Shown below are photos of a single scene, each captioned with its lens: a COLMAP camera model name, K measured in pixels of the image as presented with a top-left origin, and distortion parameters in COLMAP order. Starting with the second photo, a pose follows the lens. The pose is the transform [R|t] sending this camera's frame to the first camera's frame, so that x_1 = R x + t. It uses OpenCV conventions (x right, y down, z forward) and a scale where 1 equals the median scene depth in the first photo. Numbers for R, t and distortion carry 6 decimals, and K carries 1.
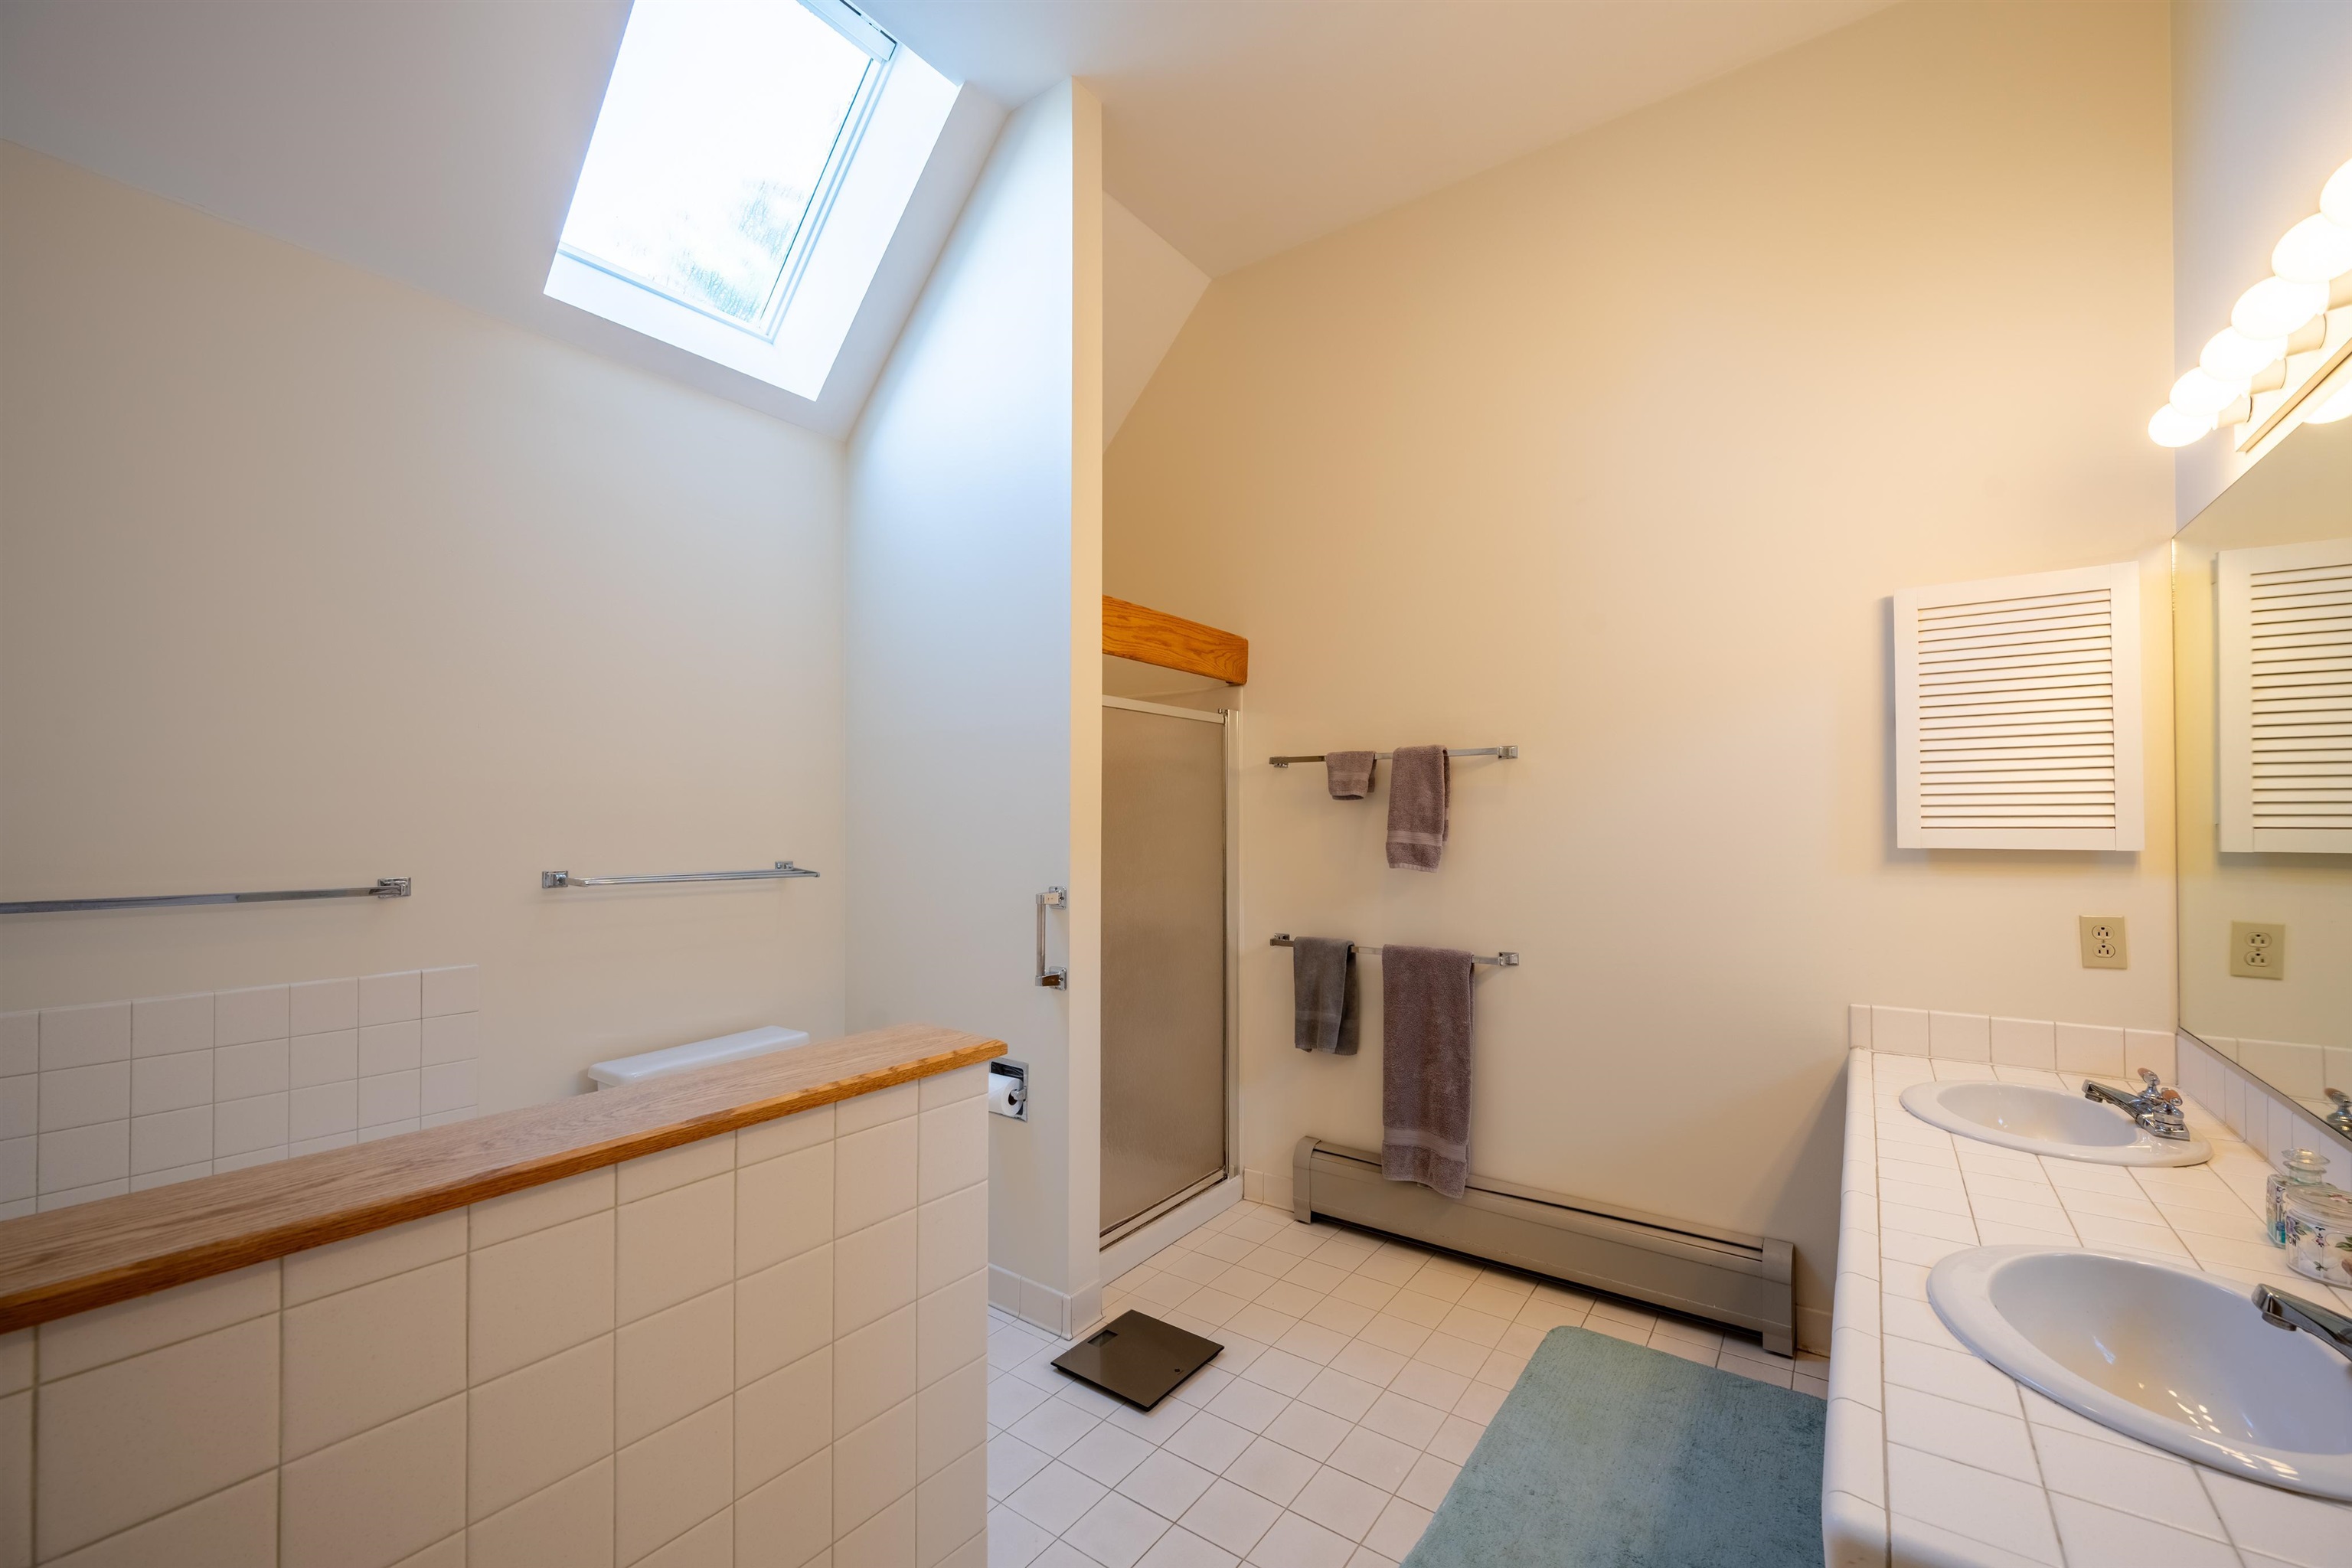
lens RADIAL K [[921.2, 0, 1176.1], [0, 921.2, 796.0], [0, 0, 1]] dist [-0.003278, 0.000004]
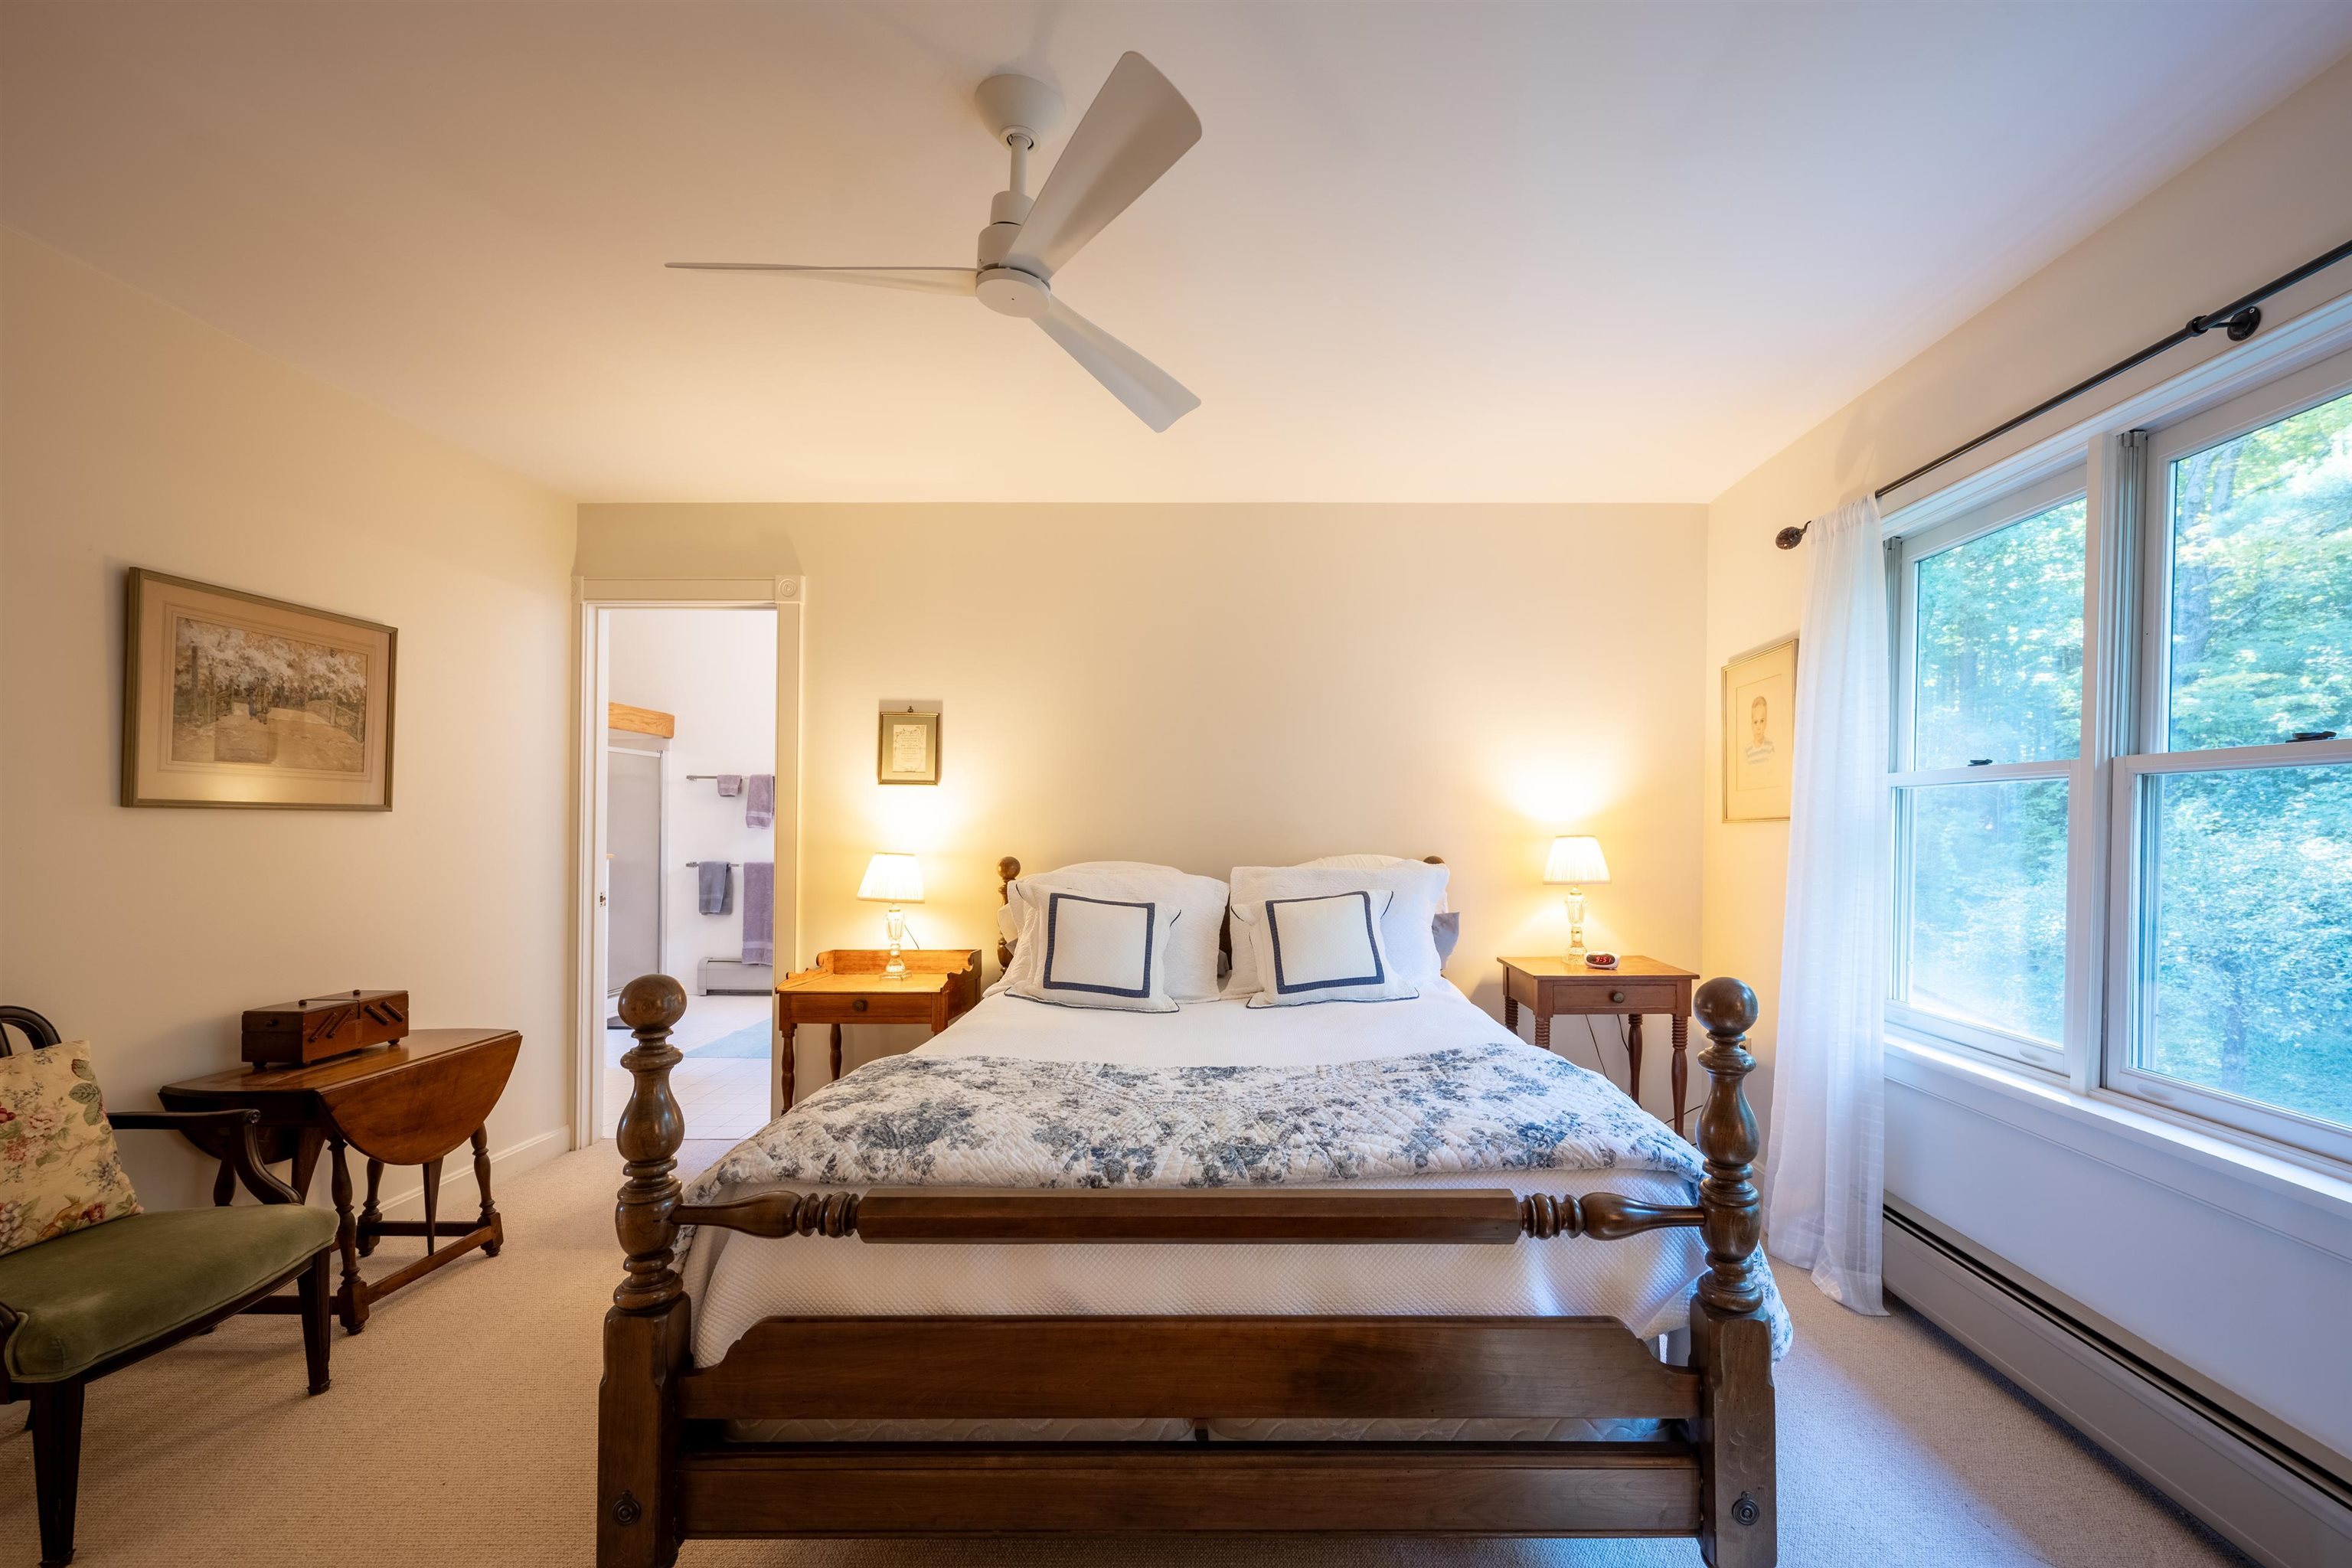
lens RADIAL K [[921.2, 0, 1187.6], [0, 921.2, 800.5], [0, 0, 1]] dist [-0.003278, 0.000004]
pose [[0.806727, 0.010305, 0.590835, -0.219434], [-0.020067, 0.999749, 0.009963, -0.030637], [-0.590584, -0.019894, 0.806731, -1.380339]]
